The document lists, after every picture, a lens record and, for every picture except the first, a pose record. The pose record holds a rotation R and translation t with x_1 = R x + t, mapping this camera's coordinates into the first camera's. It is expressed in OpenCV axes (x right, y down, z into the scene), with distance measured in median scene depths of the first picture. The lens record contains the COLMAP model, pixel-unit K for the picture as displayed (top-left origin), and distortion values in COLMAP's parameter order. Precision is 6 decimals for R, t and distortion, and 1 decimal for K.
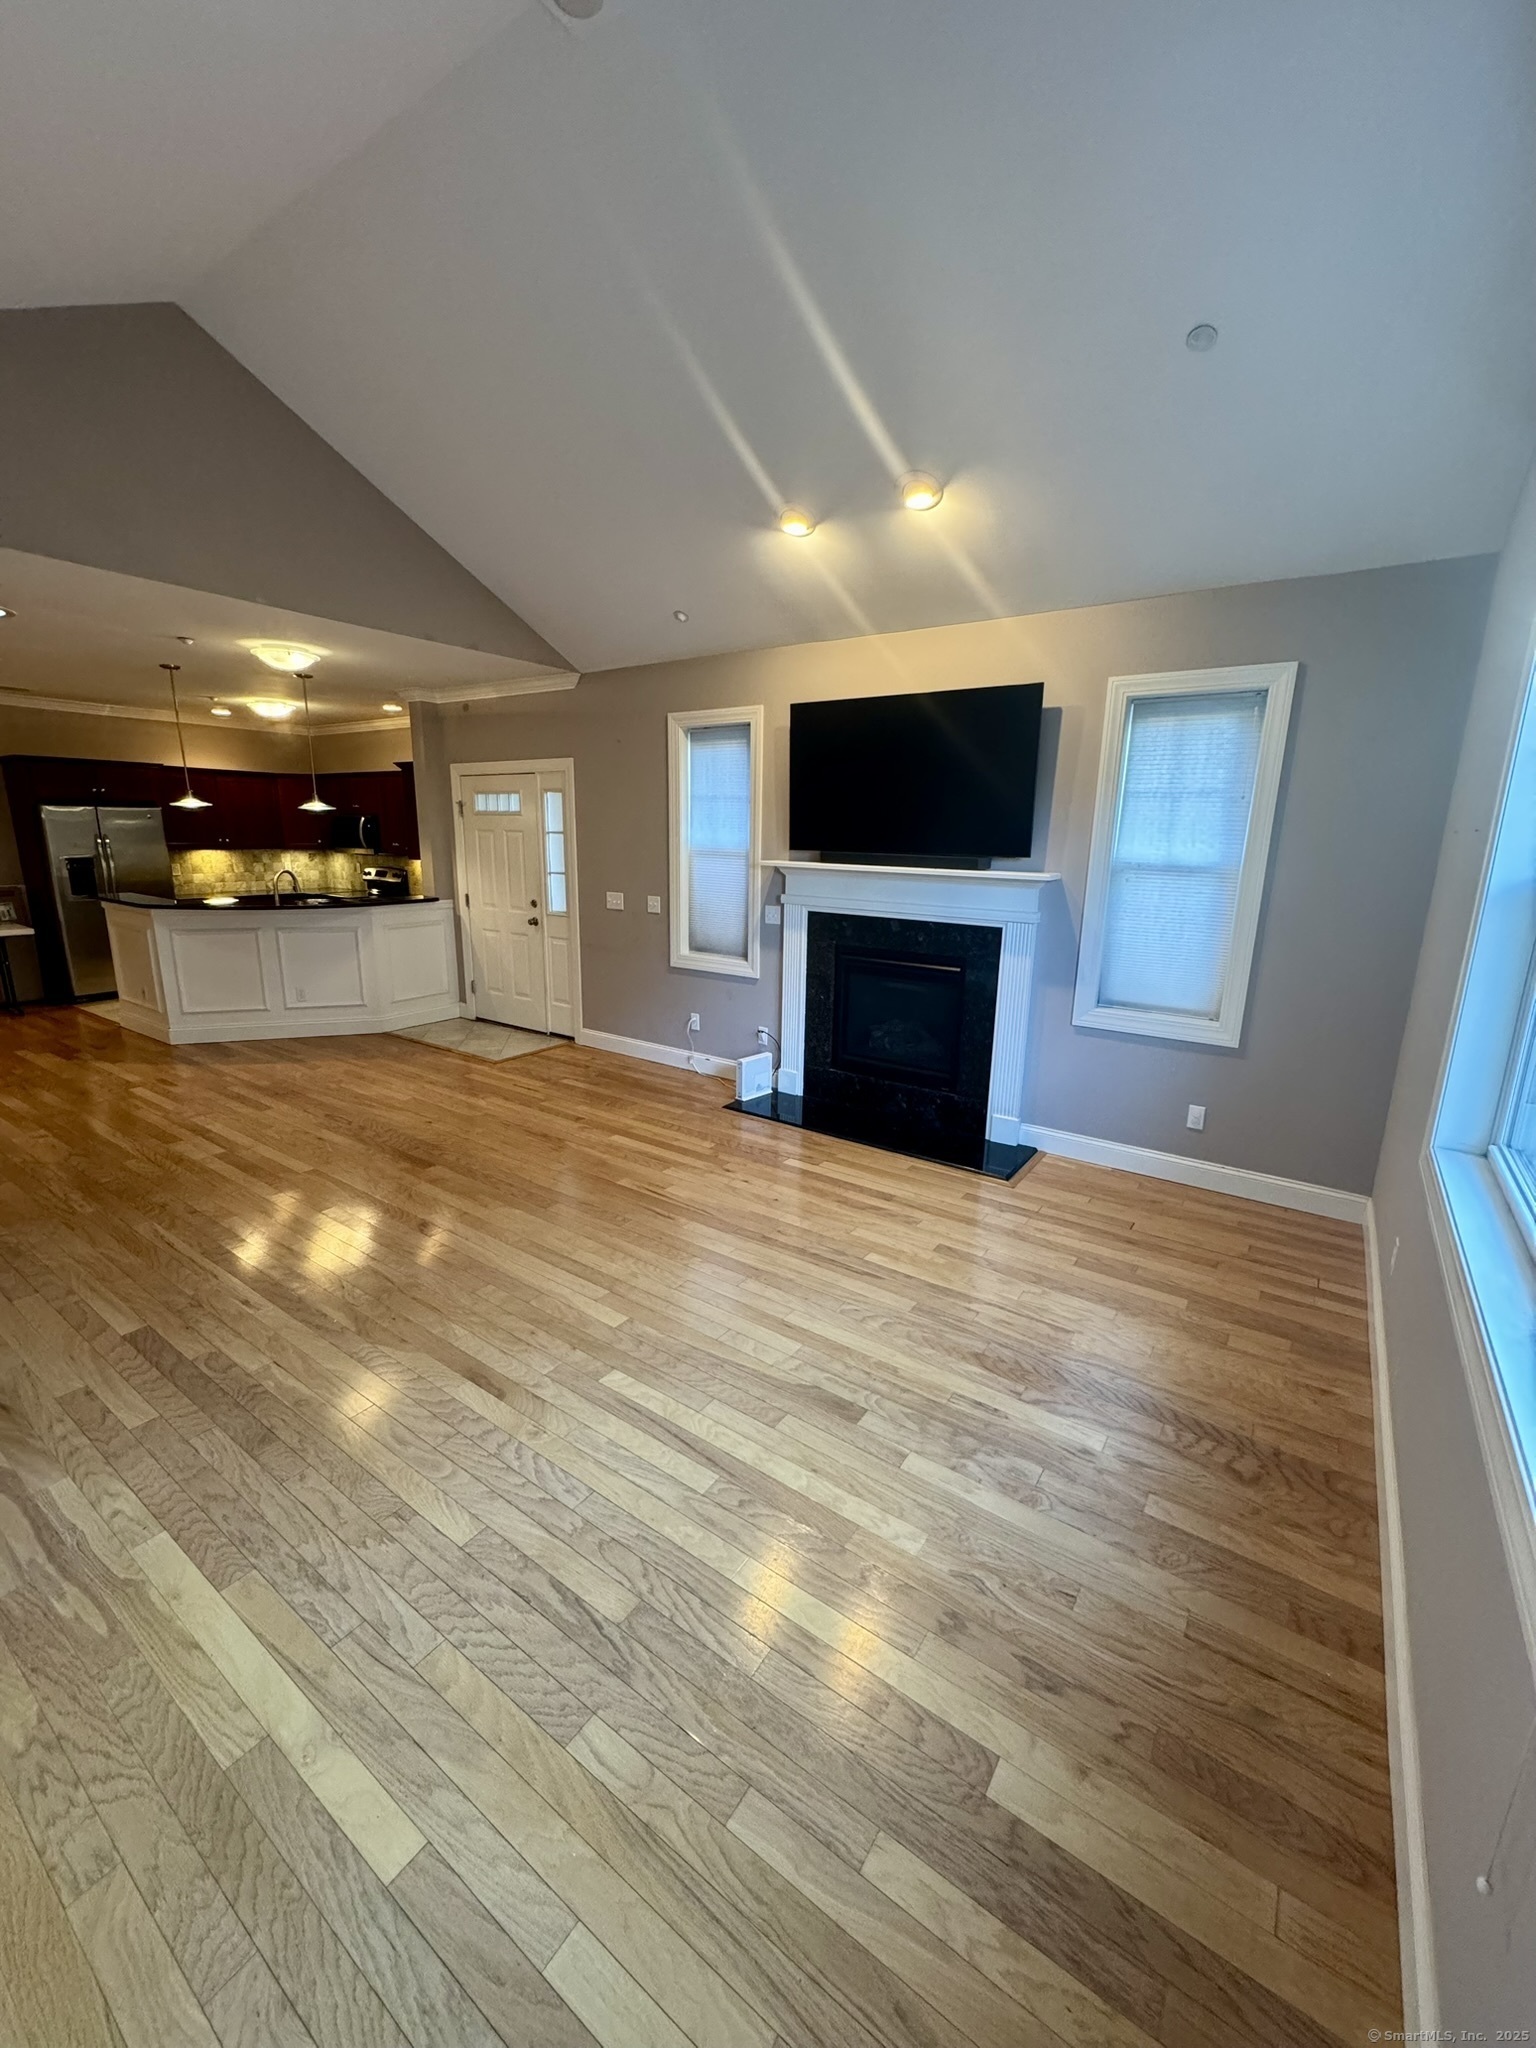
lens RADIAL K [[814.8, 0, 769.4], [0, 814.8, 1023.3], [0, 0, 1]] dist [-0.002699, 0.000006]
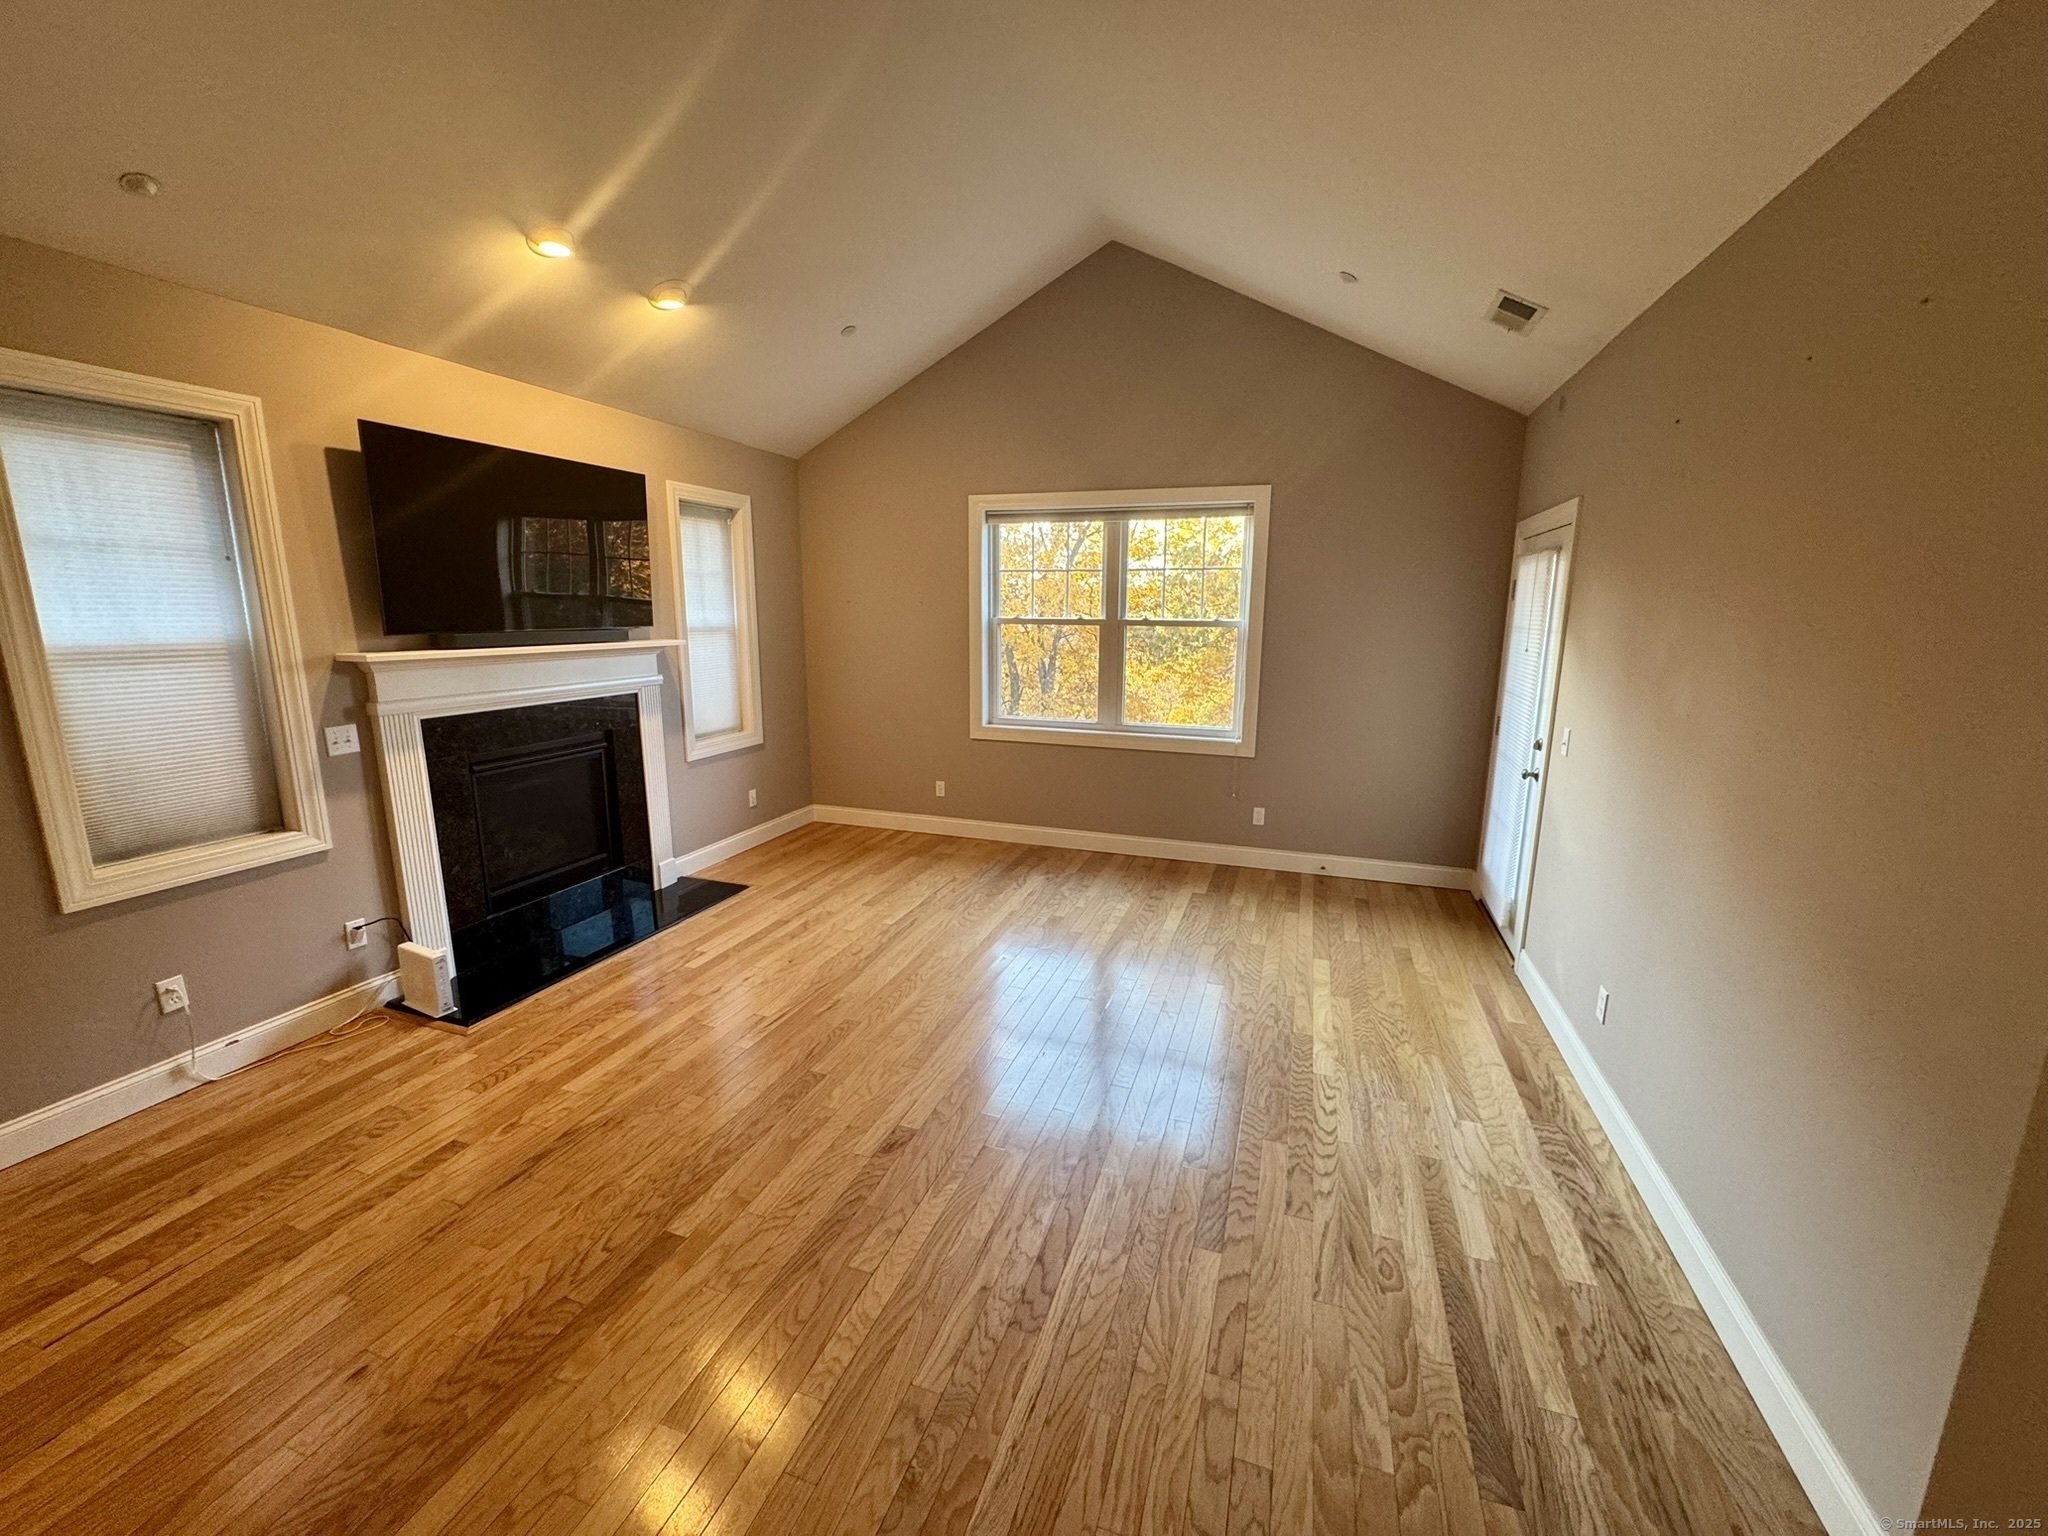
lens RADIAL K [[814.8, 0, 1024.8], [0, 814.8, 764.6], [0, 0, 1]] dist [-0.002699, 0.000006]
pose [[-0.267613, -0.205590, 0.941338, -0.979592], [0.210719, 0.940834, 0.265385, -0.228180], [-0.940203, 0.269378, -0.208457, 0.852254]]
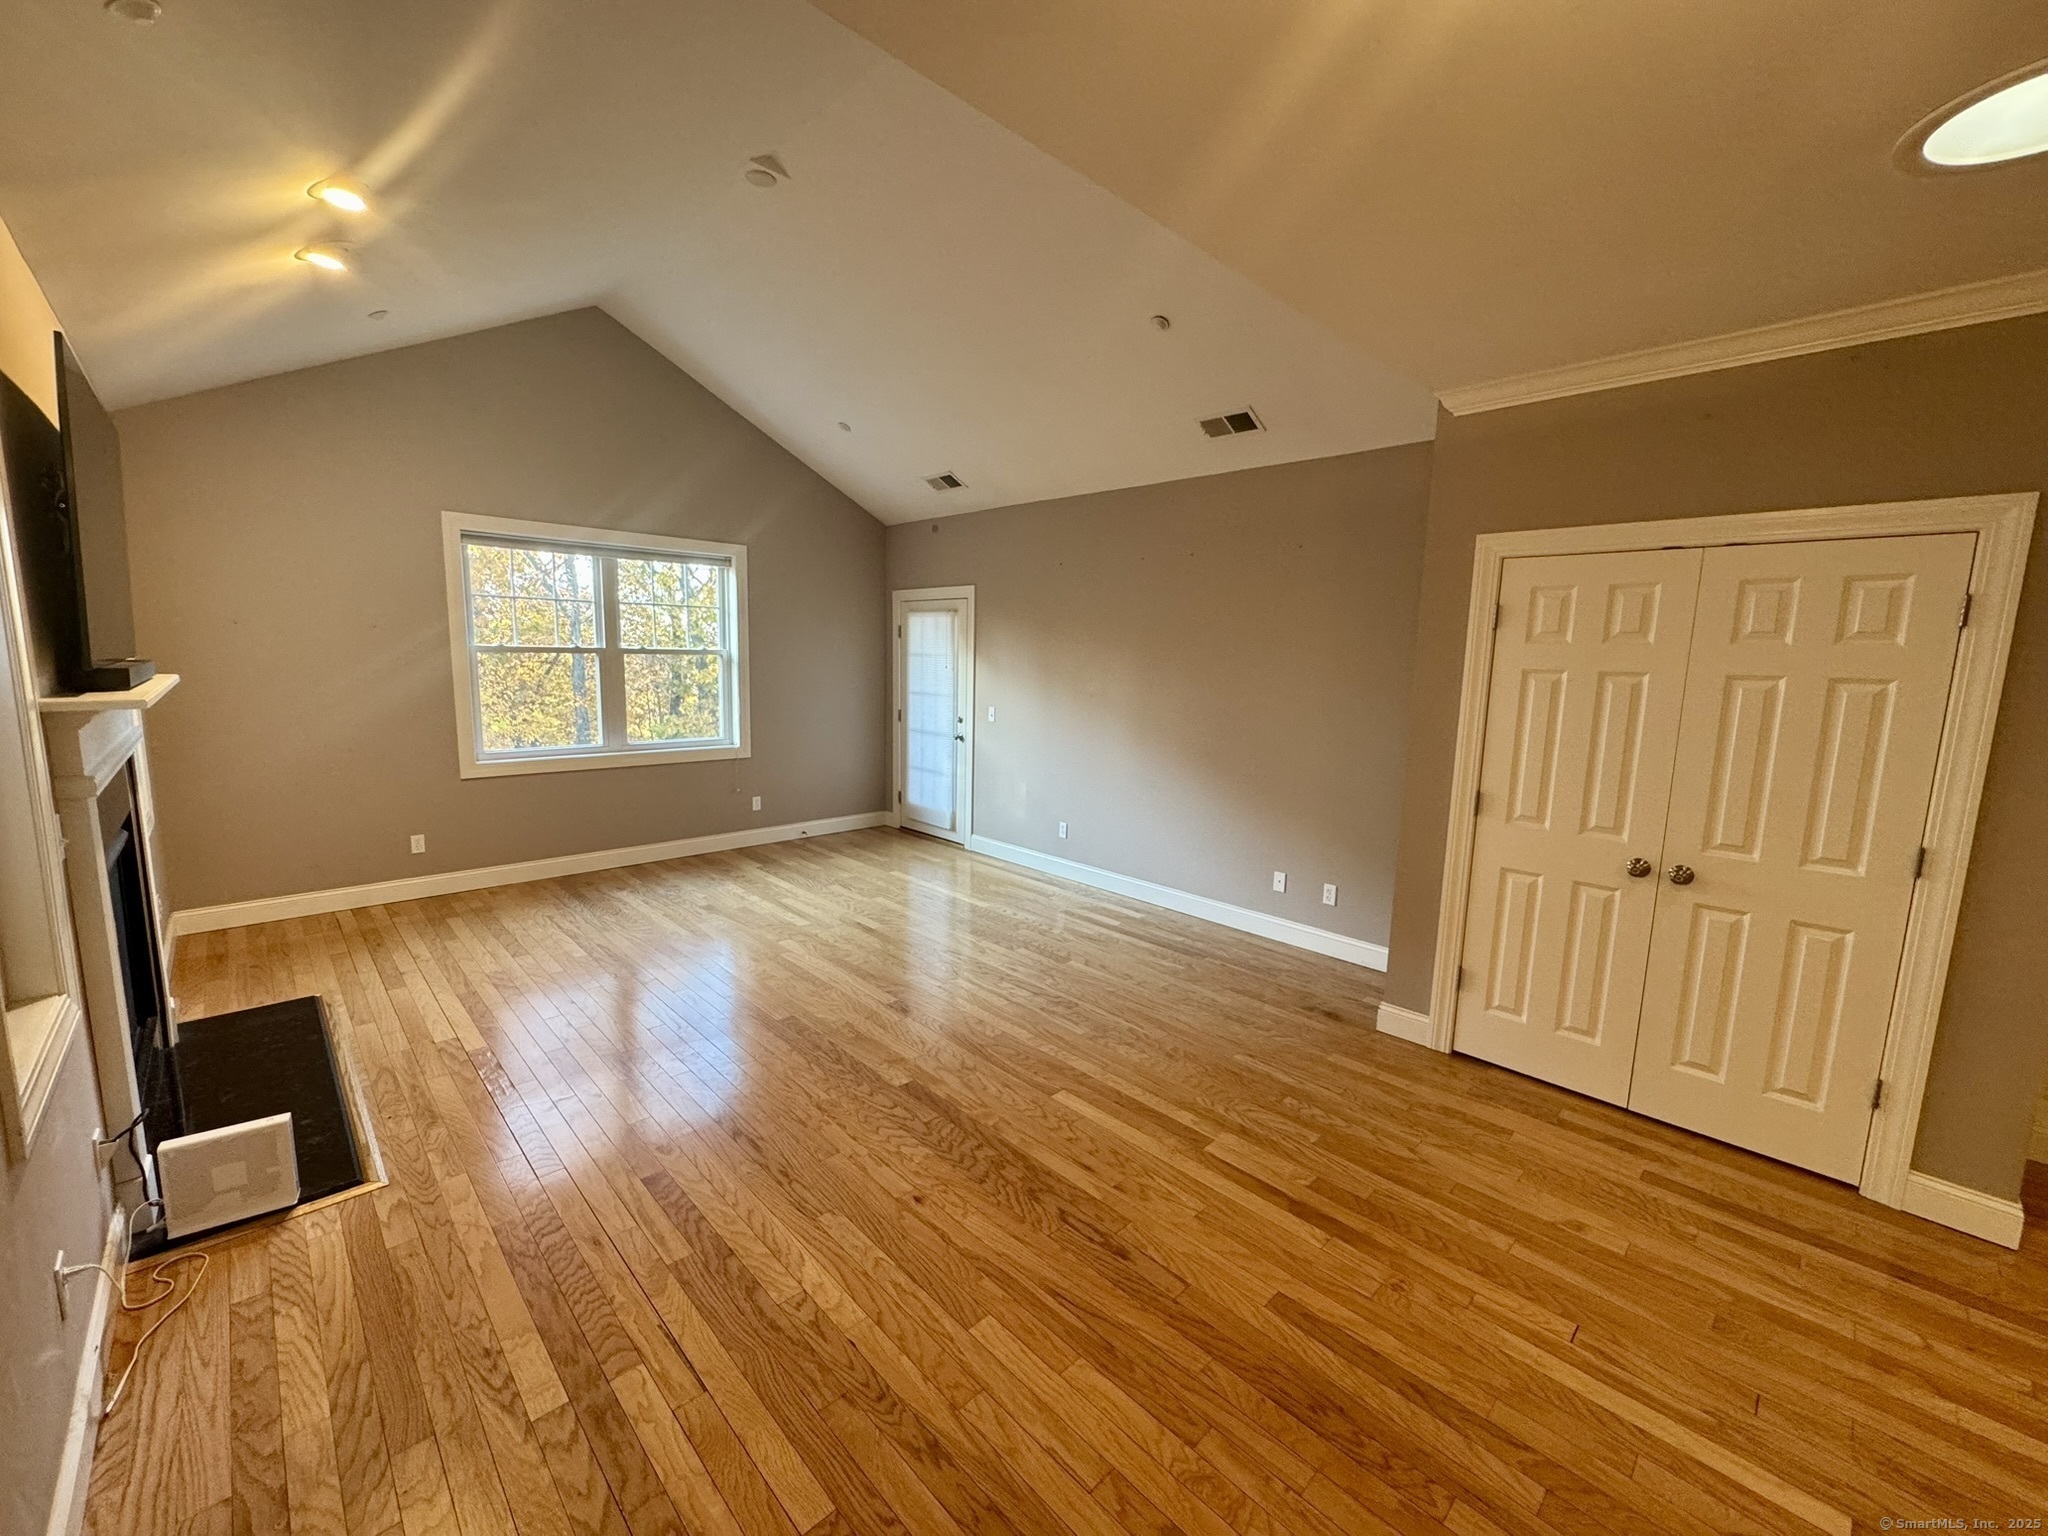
lens RADIAL K [[814.8, 0, 1019.5], [0, 814.8, 760.1], [0, 0, 1]] dist [-0.002699, 0.000006]
pose [[-0.978929, -0.069567, 0.191987, -0.683569], [0.004229, 0.933073, 0.359663, -0.407180], [-0.204159, 0.352897, -0.913117, 1.660106]]
